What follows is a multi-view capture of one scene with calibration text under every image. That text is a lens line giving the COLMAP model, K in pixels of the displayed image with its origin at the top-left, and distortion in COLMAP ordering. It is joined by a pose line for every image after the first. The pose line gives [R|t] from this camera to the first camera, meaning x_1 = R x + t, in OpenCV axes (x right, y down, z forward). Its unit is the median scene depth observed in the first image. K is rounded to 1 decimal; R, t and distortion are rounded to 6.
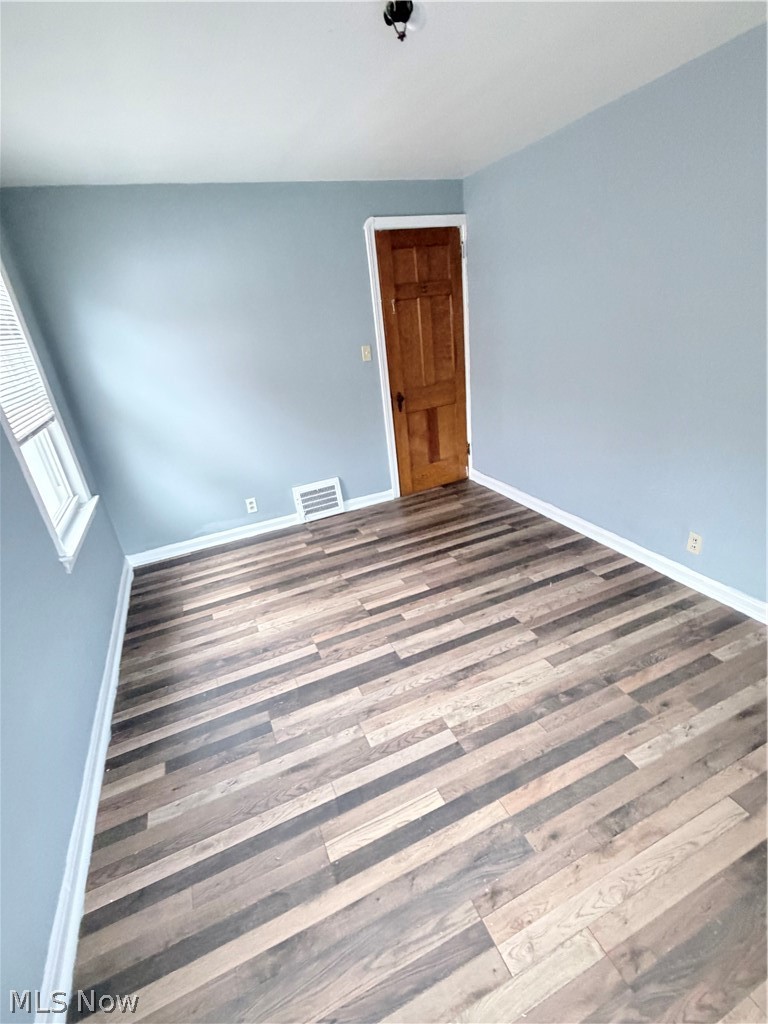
lens RADIAL K [[469.3, 0, 383.6], [0, 469.3, 514.2], [0, 0, 1]] dist [0.000482, 0.000055]
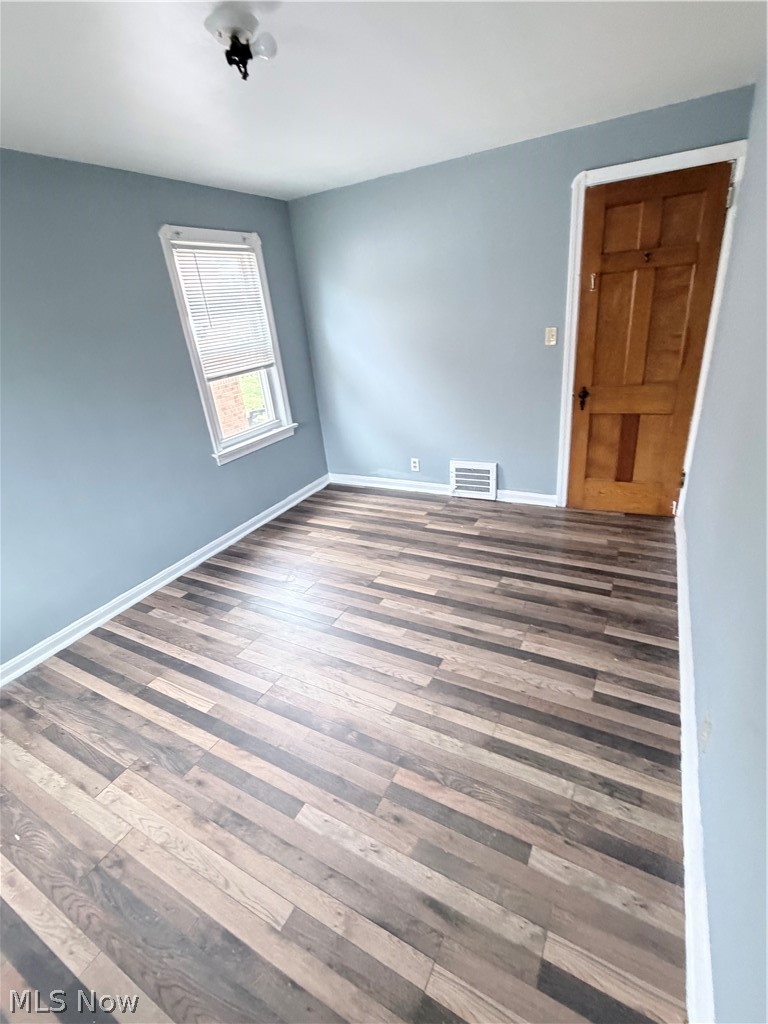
lens RADIAL K [[469.3, 0, 380.4], [0, 469.3, 511.3], [0, 0, 1]] dist [0.000482, 0.000055]
pose [[0.614519, 0.358346, -0.702819, 0.792785], [-0.287148, 0.931373, 0.223807, -0.228403], [0.734788, 0.064279, 0.675245, 0.312196]]
